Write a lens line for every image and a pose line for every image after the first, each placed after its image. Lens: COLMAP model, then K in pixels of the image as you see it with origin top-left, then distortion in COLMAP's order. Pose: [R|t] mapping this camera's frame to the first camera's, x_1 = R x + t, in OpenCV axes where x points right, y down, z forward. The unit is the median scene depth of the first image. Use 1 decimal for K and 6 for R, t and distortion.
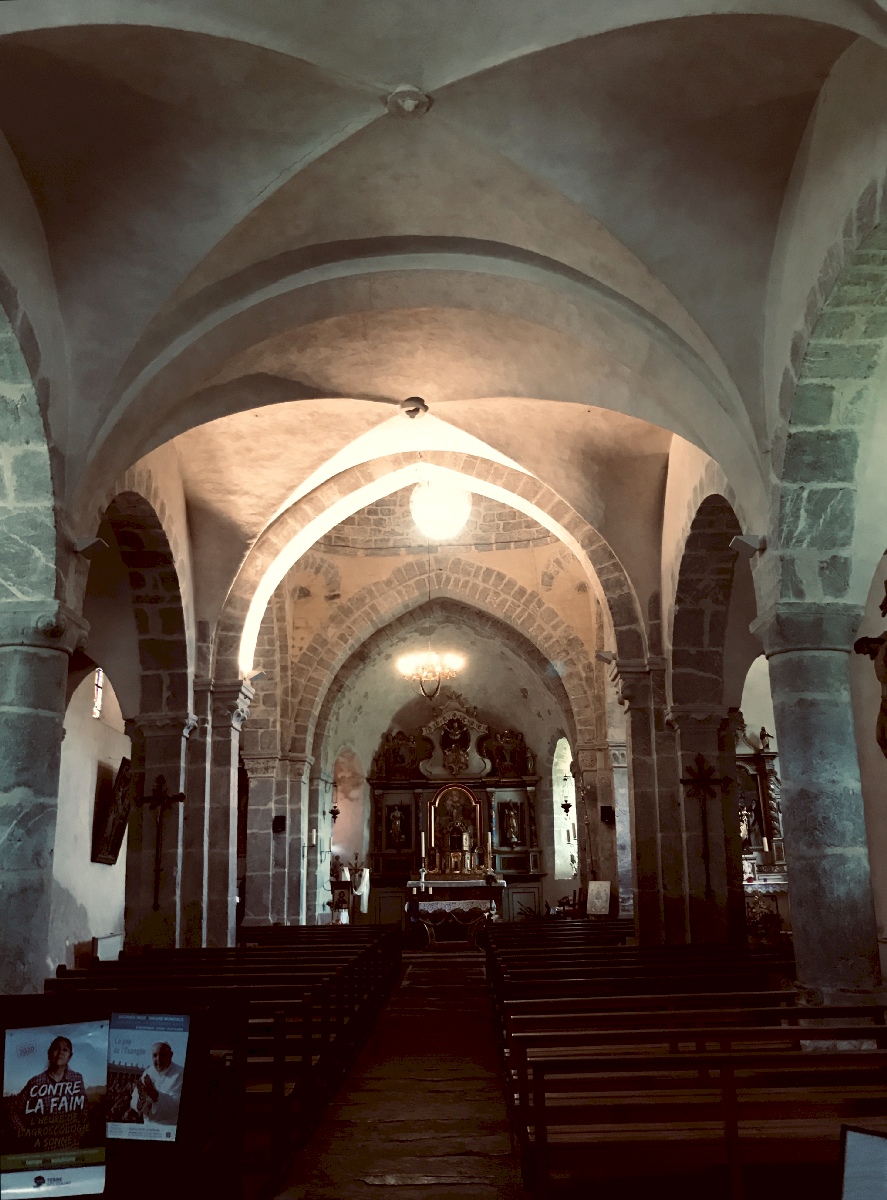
lens RADIAL K [[997.9, 0, 443.5], [0, 997.9, 600.0], [0, 0, 1]] dist [0.009415, -0.001231]
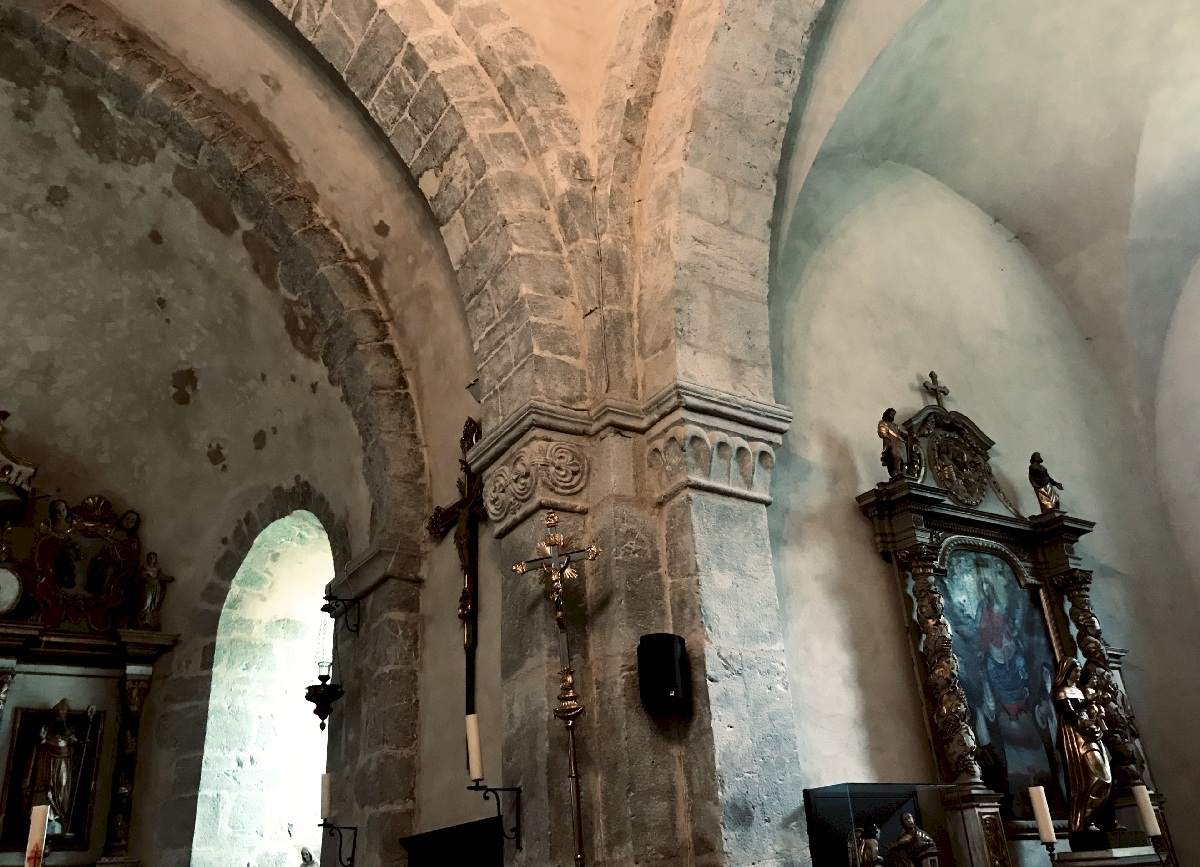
lens RADIAL K [[1014.4, 0, 600.0], [0, 1014.4, 433.5], [0, 0, 1]] dist [-0.001344, 0.000202]
pose [[0.802197, 0.220841, 0.554715, 0.005782], [-0.123956, 0.970438, -0.207089, 0.200399], [-0.584050, 0.097366, 0.805857, 0.767818]]
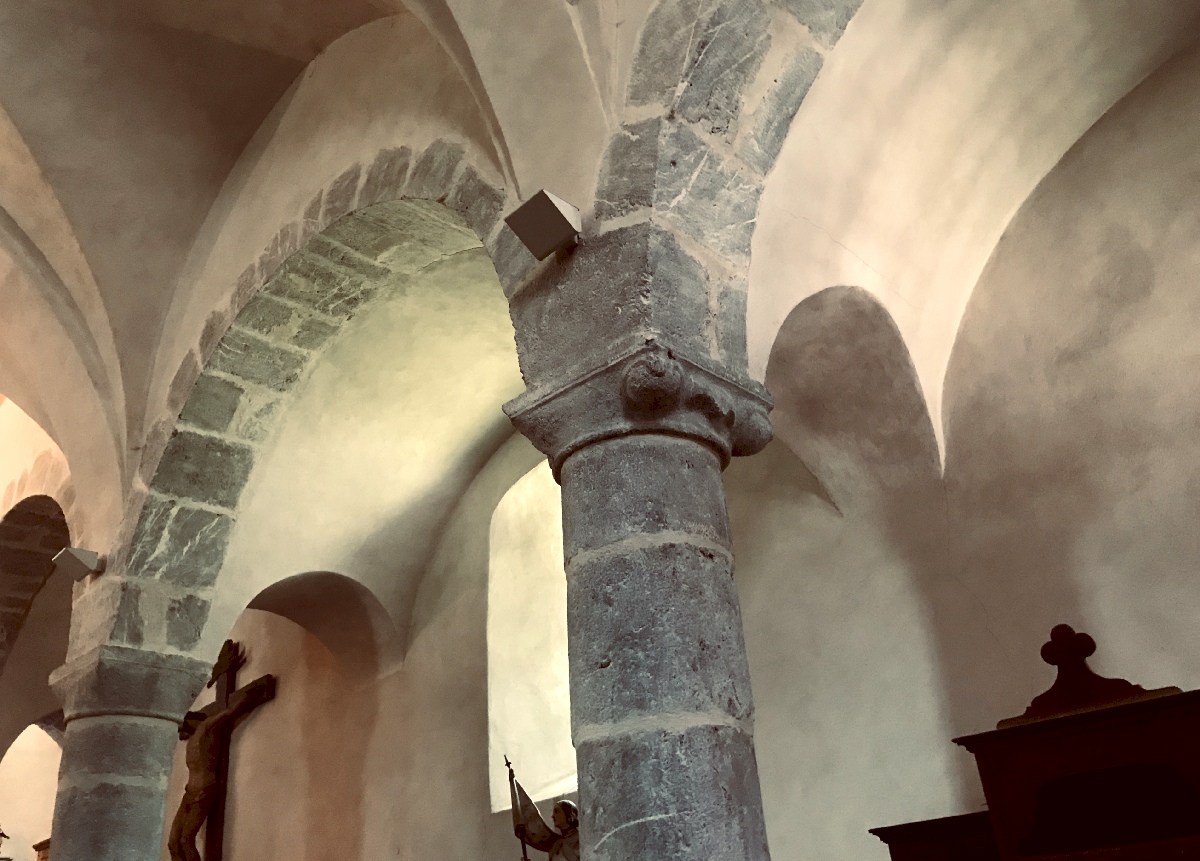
lens RADIAL K [[1014.4, 0, 600.0], [0, 1014.4, 430.5], [0, 0, 1]] dist [-0.001344, 0.000202]
pose [[0.677665, 0.285833, 0.677546, 0.029602], [-0.116314, 0.951432, -0.285041, 0.022561], [-0.726113, 0.114354, 0.677999, 0.207688]]
